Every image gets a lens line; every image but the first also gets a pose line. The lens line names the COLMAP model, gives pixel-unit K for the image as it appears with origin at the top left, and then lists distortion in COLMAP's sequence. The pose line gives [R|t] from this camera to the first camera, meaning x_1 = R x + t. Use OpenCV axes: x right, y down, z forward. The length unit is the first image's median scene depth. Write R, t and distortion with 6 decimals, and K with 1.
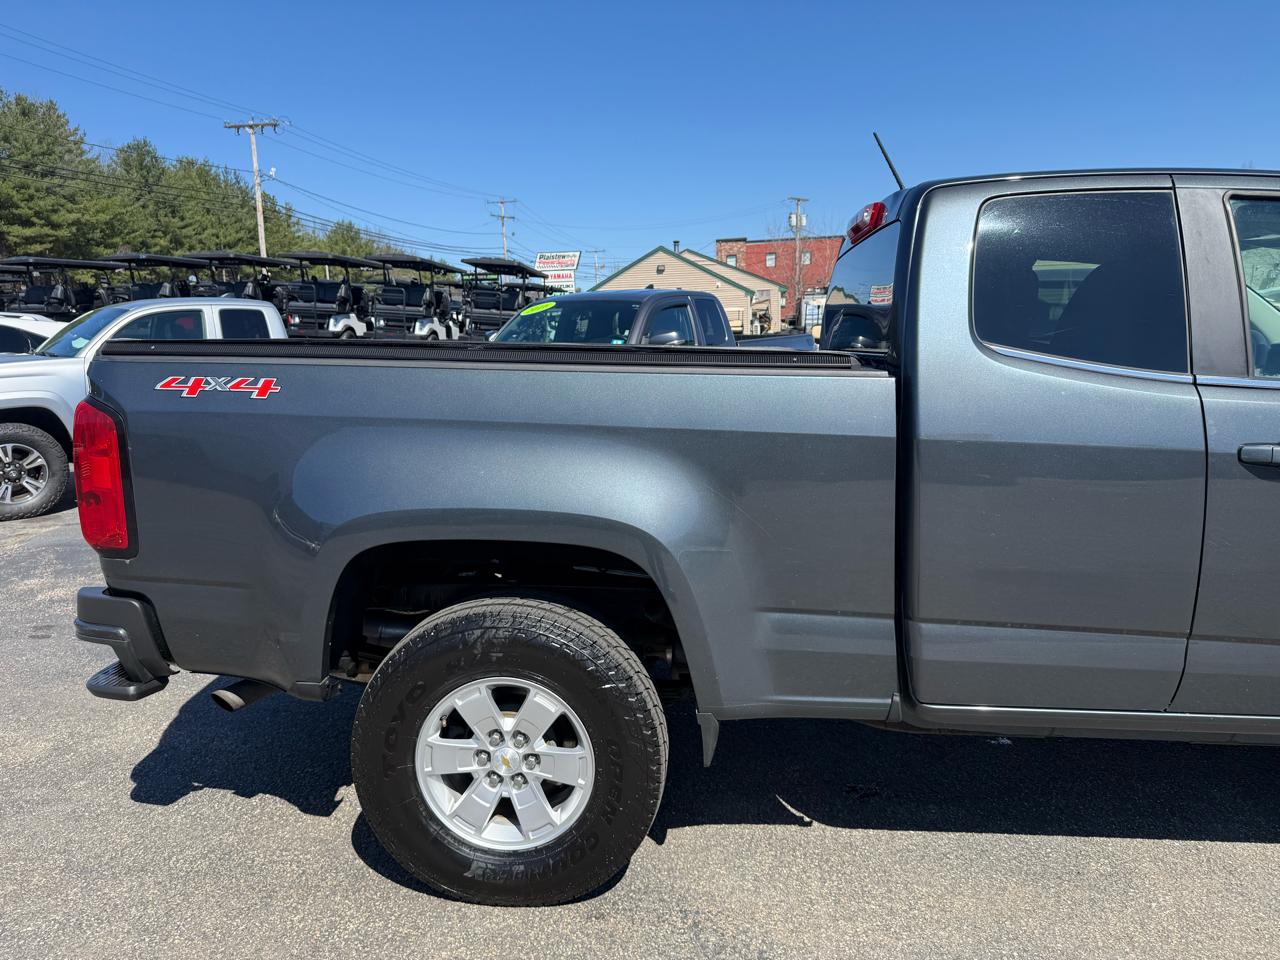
lens RADIAL K [[900.4, 0, 635.1], [0, 900.4, 480.6], [0, 0, 1]] dist [0.039283, -0.047642]
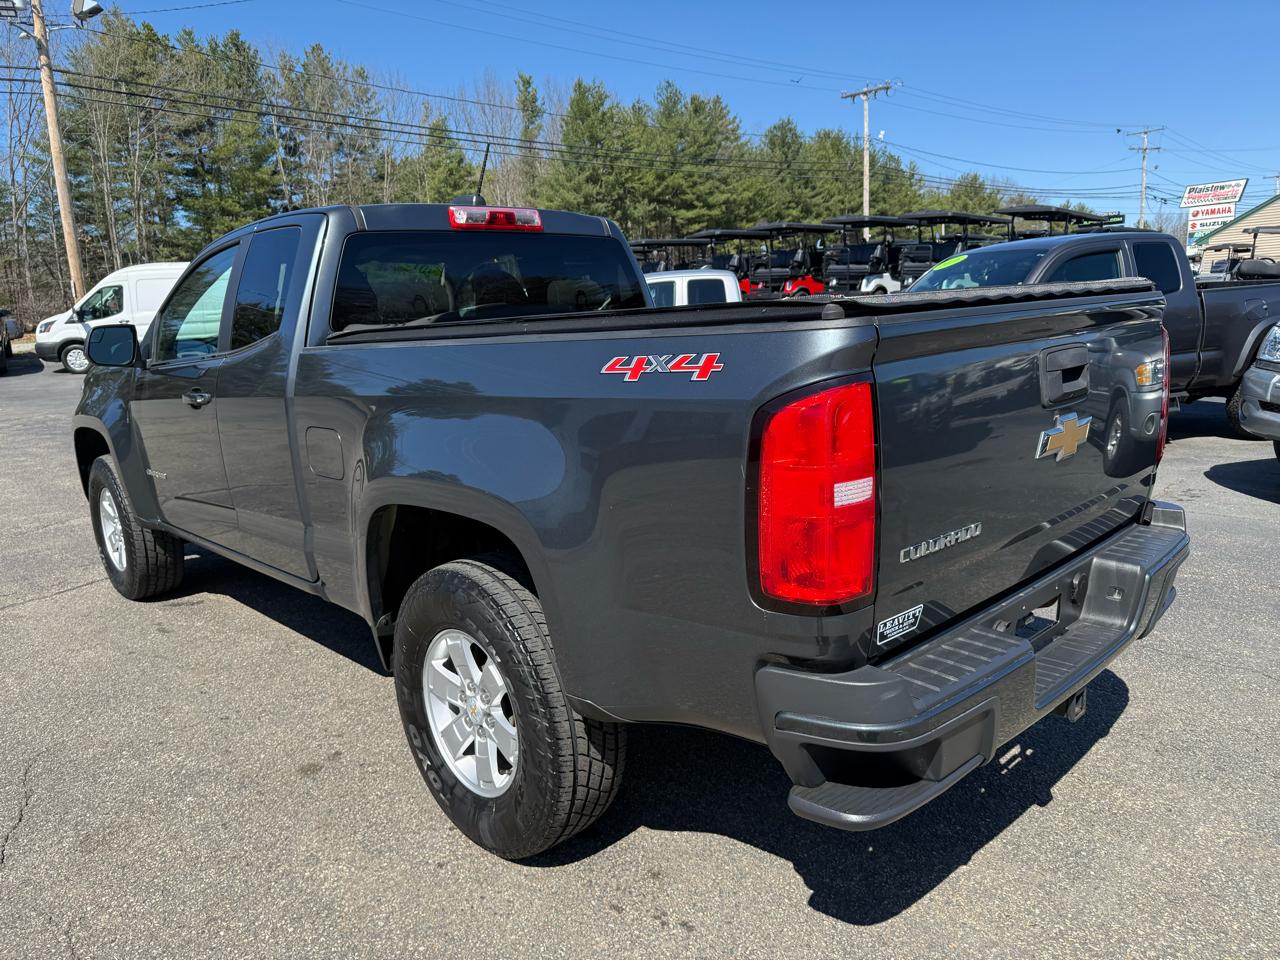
lens RADIAL K [[900.4, 0, 636.0], [0, 900.4, 488.0], [0, 0, 1]] dist [0.039283, -0.047642]
pose [[0.793048, 0.101925, -0.600572, 0.048321], [-0.069646, 0.994609, 0.076832, -0.000066], [0.605165, -0.019104, 0.795871, 0.000410]]
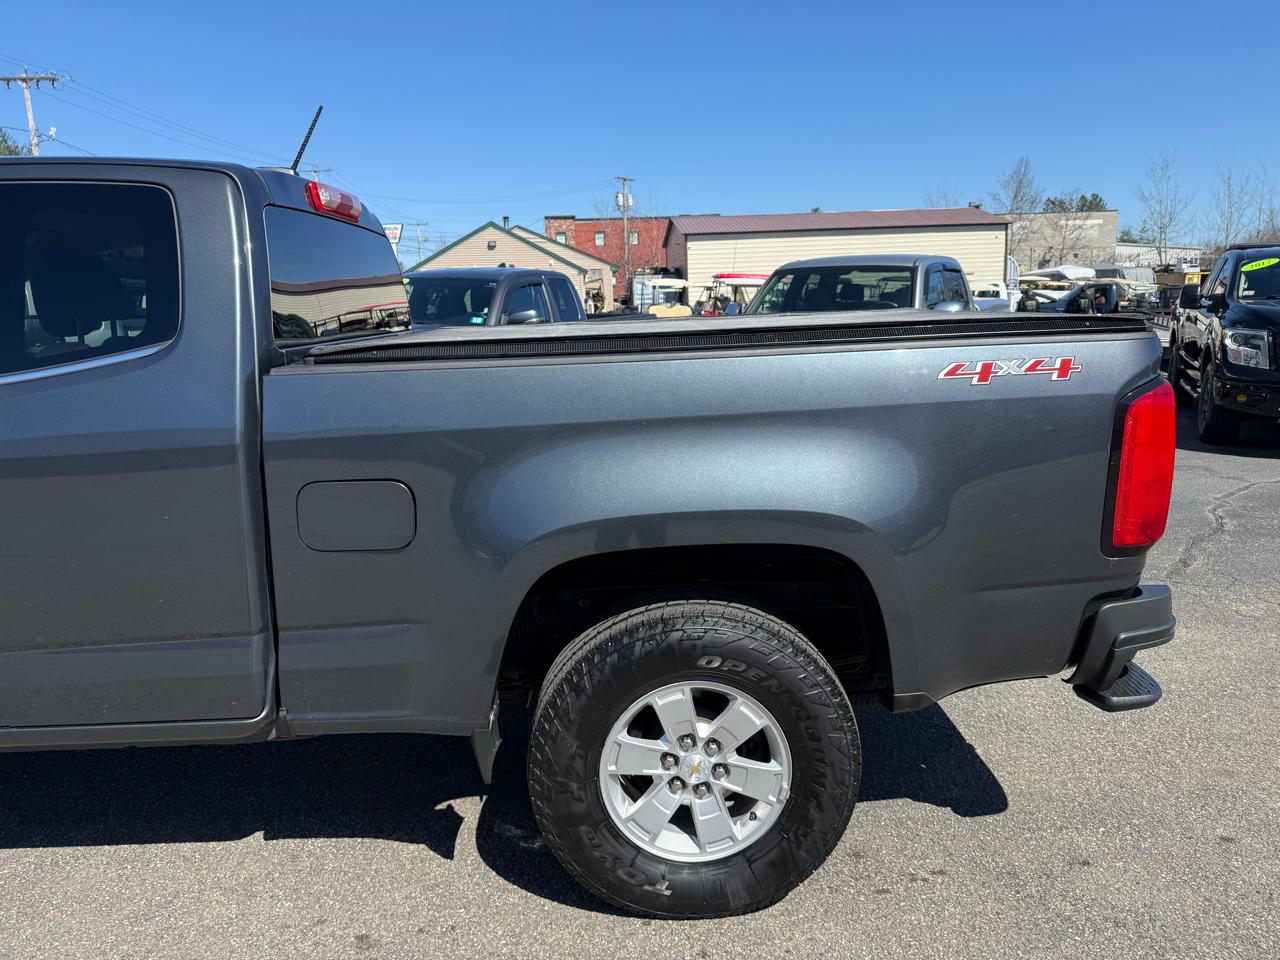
lens RADIAL K [[900.4, 0, 641.4], [0, 900.4, 487.4], [0, 0, 1]] dist [0.039283, -0.047642]
pose [[0.981447, -0.033851, 0.188722, -0.006652], [0.028112, 0.999060, 0.033004, 0.001616], [-0.189662, -0.027087, 0.981476, -0.009622]]
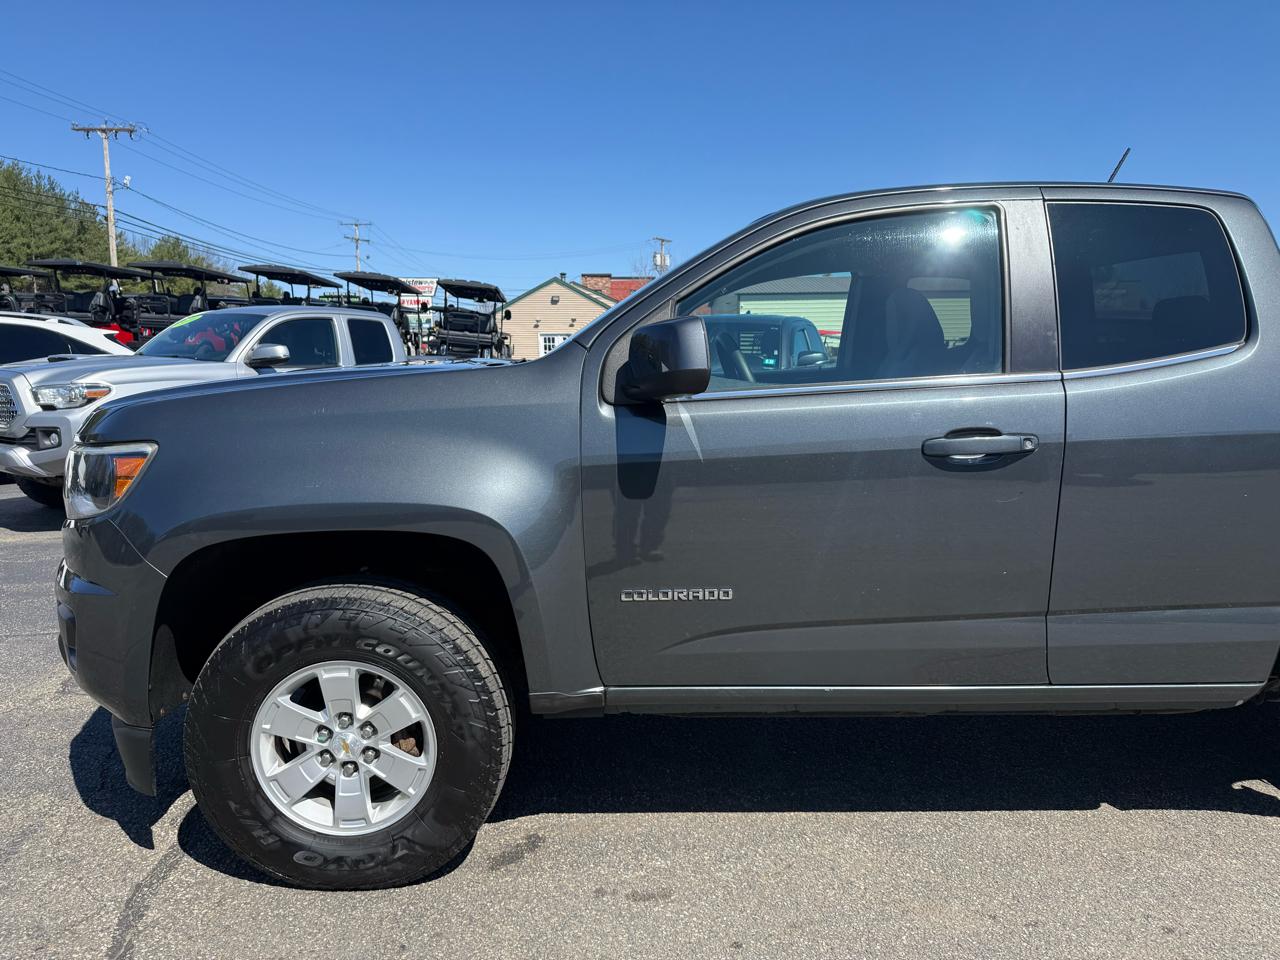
lens RADIAL K [[900.4, 0, 639.1], [0, 900.4, 484.3], [0, 0, 1]] dist [0.039283, -0.047642]
pose [[0.982305, 0.002022, 0.187278, -0.068693], [0.004114, 0.999467, -0.032370, 0.005035], [-0.187244, 0.032567, 0.981773, -0.004278]]
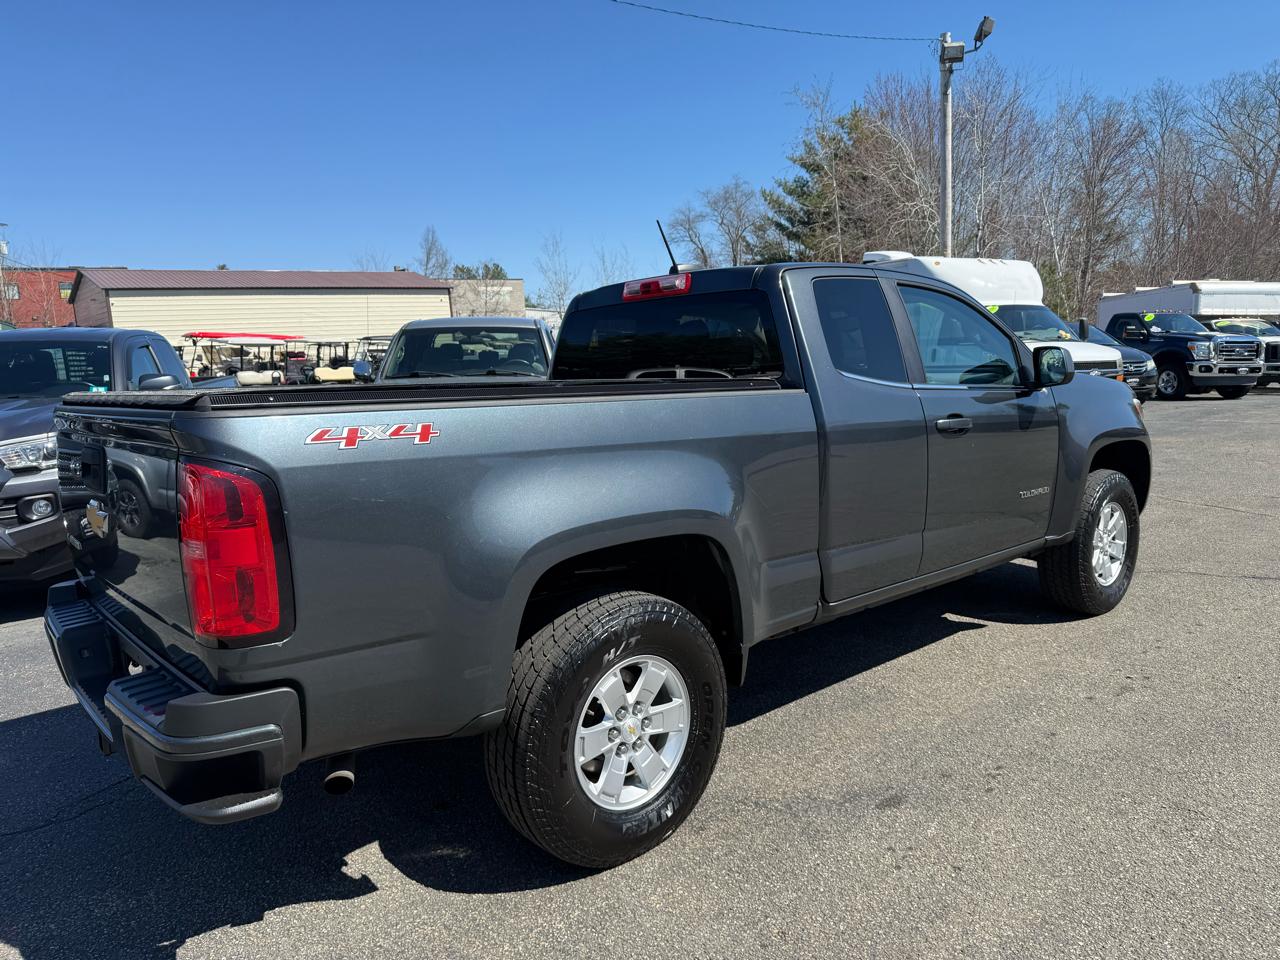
lens RADIAL K [[900.4, 0, 639.6], [0, 900.4, 477.5], [0, 0, 1]] dist [0.039283, -0.047642]
pose [[0.694339, -0.109848, 0.711215, -0.052488], [0.144264, 0.989467, 0.011983, -0.001619], [-0.705040, 0.094283, 0.702872, 0.007358]]
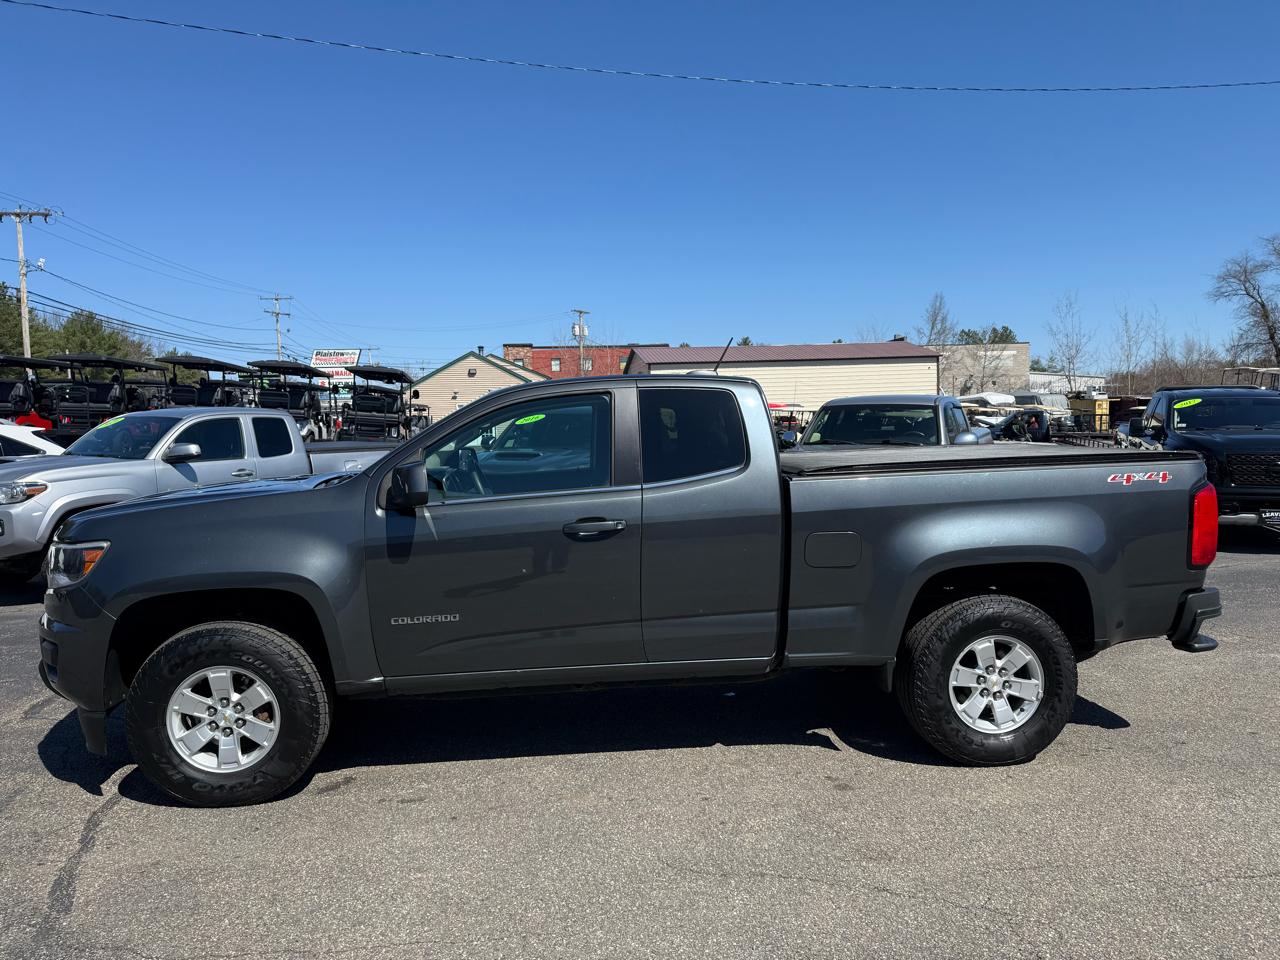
lens RADIAL K [[900.4, 0, 640.9], [0, 900.4, 485.9], [0, 0, 1]] dist [0.039283, -0.047642]
pose [[0.965008, -0.011483, 0.261970, -0.058871], [0.038180, 0.994547, -0.097047, 0.006134], [-0.259428, 0.103653, 0.960184, -0.048655]]
